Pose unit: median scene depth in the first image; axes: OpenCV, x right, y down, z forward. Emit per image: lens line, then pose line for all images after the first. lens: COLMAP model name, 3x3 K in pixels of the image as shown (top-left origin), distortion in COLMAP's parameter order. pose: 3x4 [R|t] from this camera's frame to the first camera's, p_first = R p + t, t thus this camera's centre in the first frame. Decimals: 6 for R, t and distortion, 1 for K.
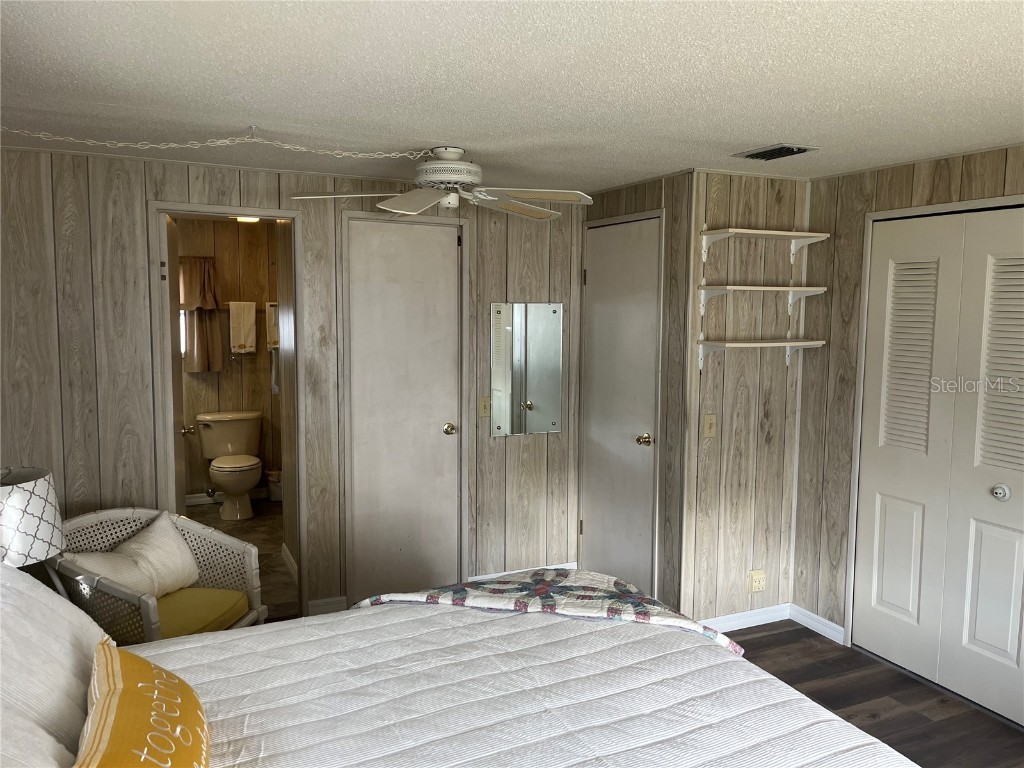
lens RADIAL K [[774.2, 0, 512.7], [0, 774.2, 383.2], [0, 0, 1]] dist [0.055080, -0.068140]
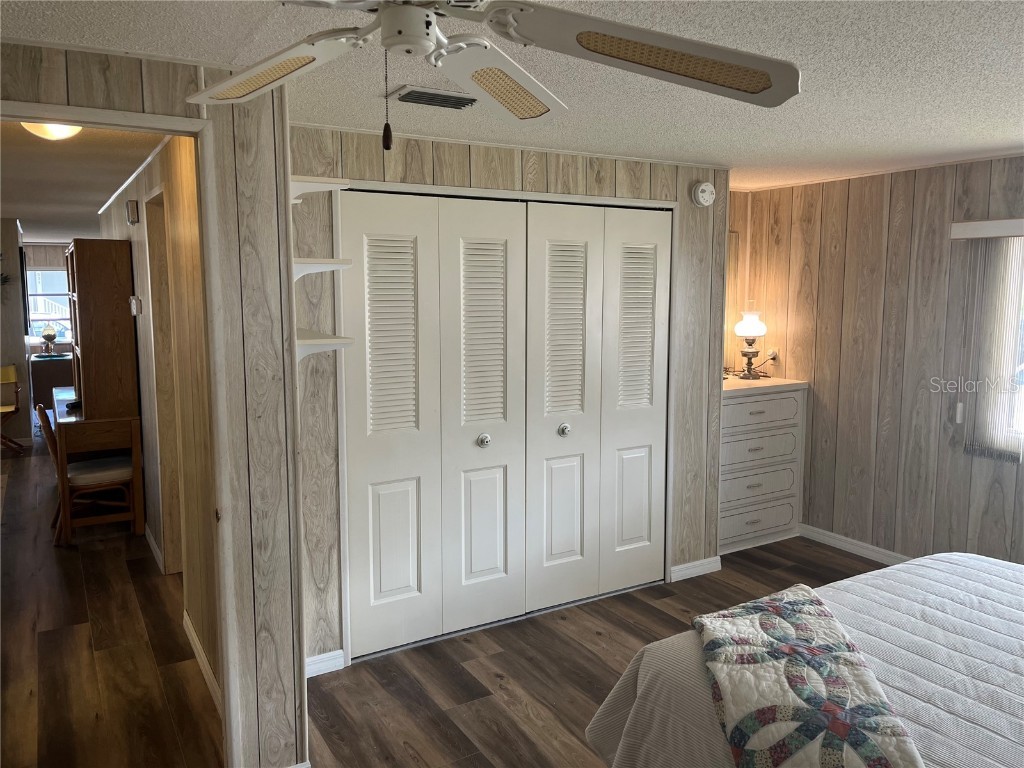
lens RADIAL K [[772.6, 0, 517.1], [0, 772.6, 378.8], [0, 0, 1]] dist [0.074544, -0.095879]
pose [[-0.105871, -0.130839, 0.985734, -0.437486], [0.104501, 0.984352, 0.141880, -0.095116], [-0.988874, 0.118031, -0.090542, 0.865652]]
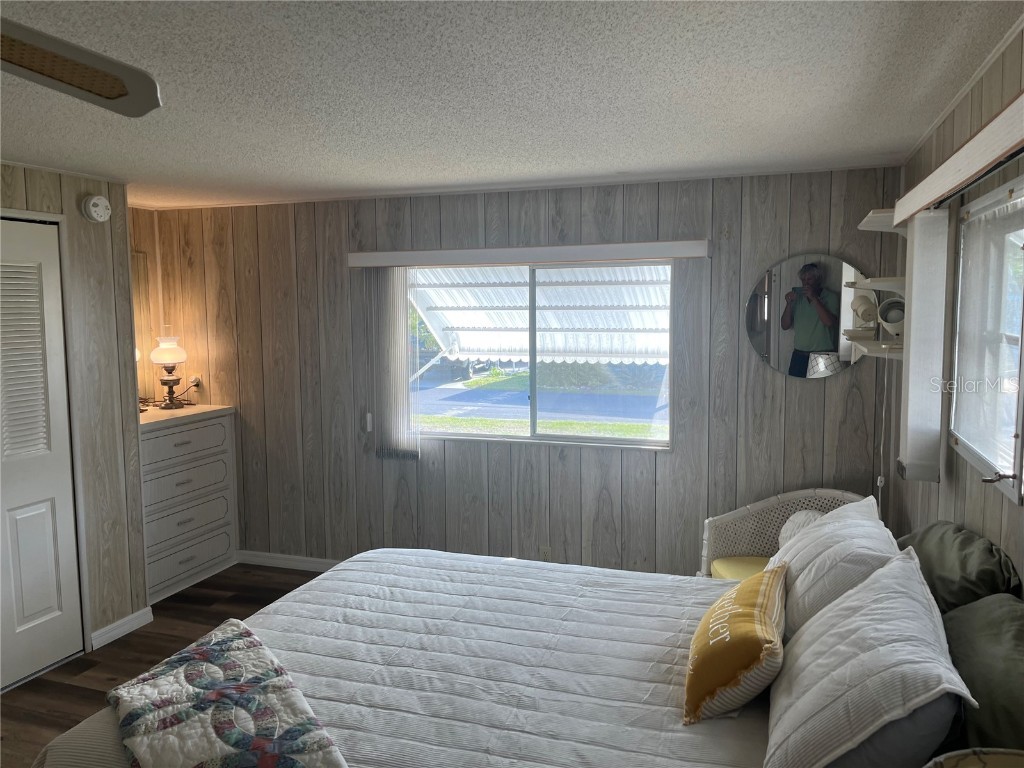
lens RADIAL K [[774.2, 0, 512.7], [0, 774.2, 383.2], [0, 0, 1]] dist [0.055080, -0.068140]
pose [[-0.717133, -0.075031, 0.692886, -0.427778], [0.074650, 0.980199, 0.183406, -0.093961], [-0.692927, 0.183251, -0.697332, 0.839376]]
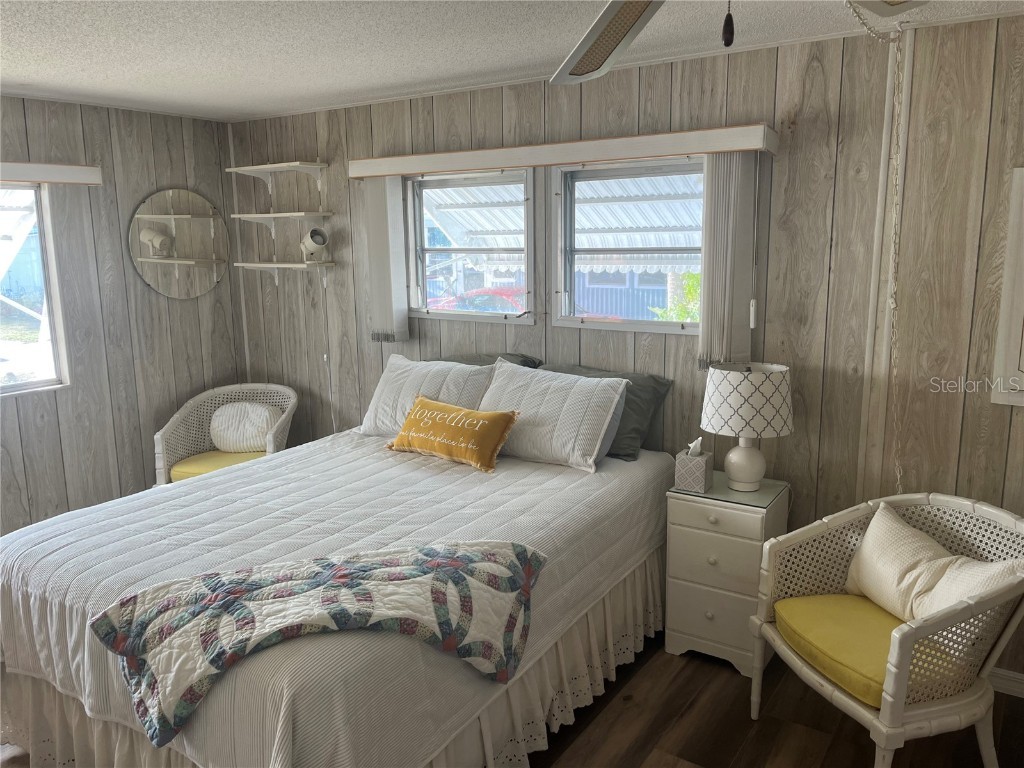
lens RADIAL K [[777.1, 0, 530.5], [0, 777.1, 383.9], [0, 0, 1]] dist [0.008920, -0.000663]
pose [[-0.851350, 0.095309, -0.515867, 0.177861], [-0.054731, 0.961854, 0.268031, -0.104122], [0.521735, 0.256423, -0.813658, 1.126054]]
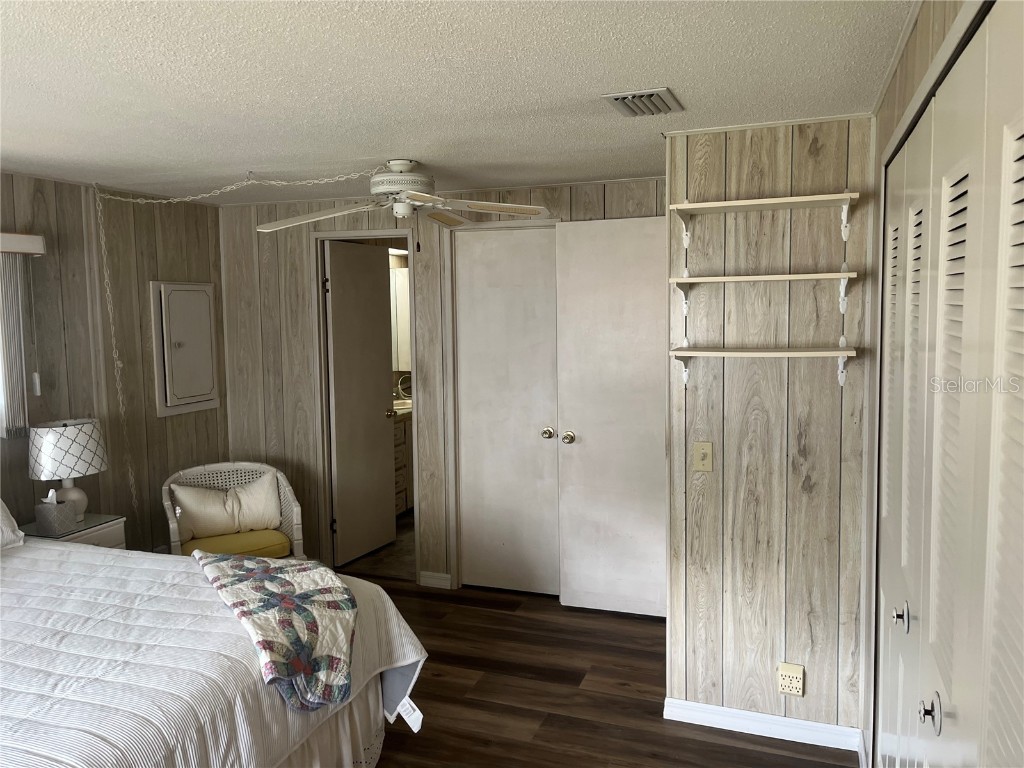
lens RADIAL K [[772.6, 0, 517.1], [0, 772.6, 378.8], [0, 0, 1]] dist [0.074544, -0.095879]
pose [[0.706181, 0.046795, -0.706483, 0.679734], [-0.052183, 0.998540, 0.013979, -0.024678], [0.706106, 0.026995, 0.707592, 0.316200]]
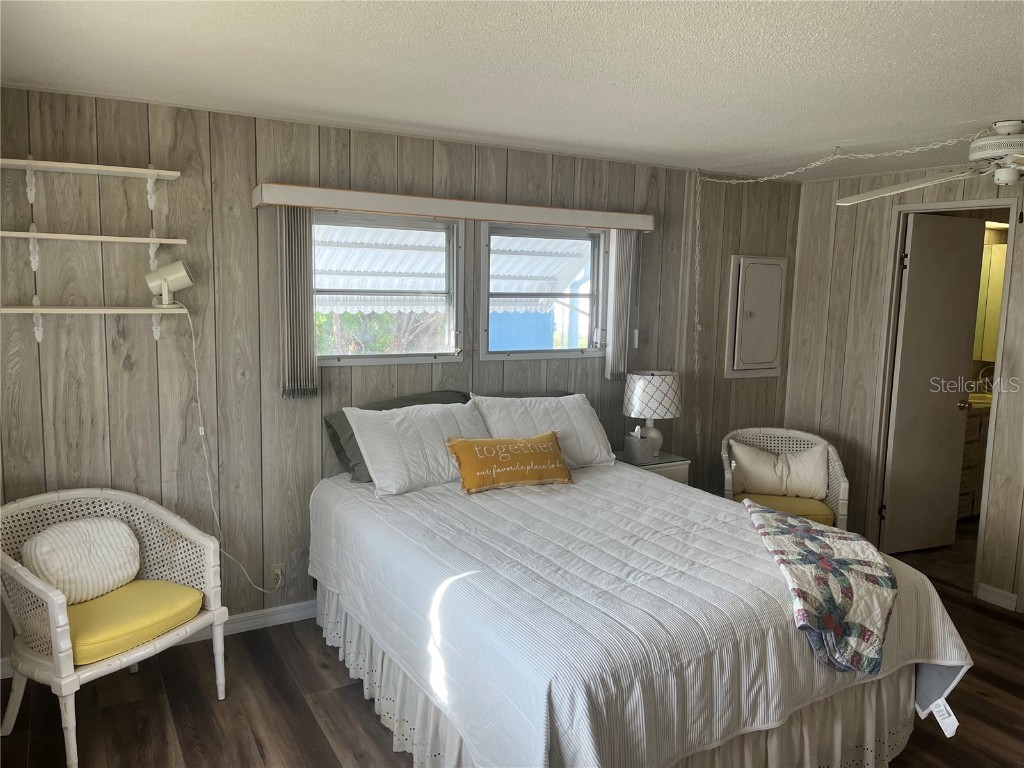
lens RADIAL K [[778.6, 0, 532.4], [0, 778.6, 369.7], [0, 0, 1]] dist [0.075788, -0.102252]
pose [[0.105340, 0.105439, -0.988831, 0.721131], [-0.127953, 0.987535, 0.091670, -0.014445], [0.986170, 0.116867, 0.117518, 0.297700]]
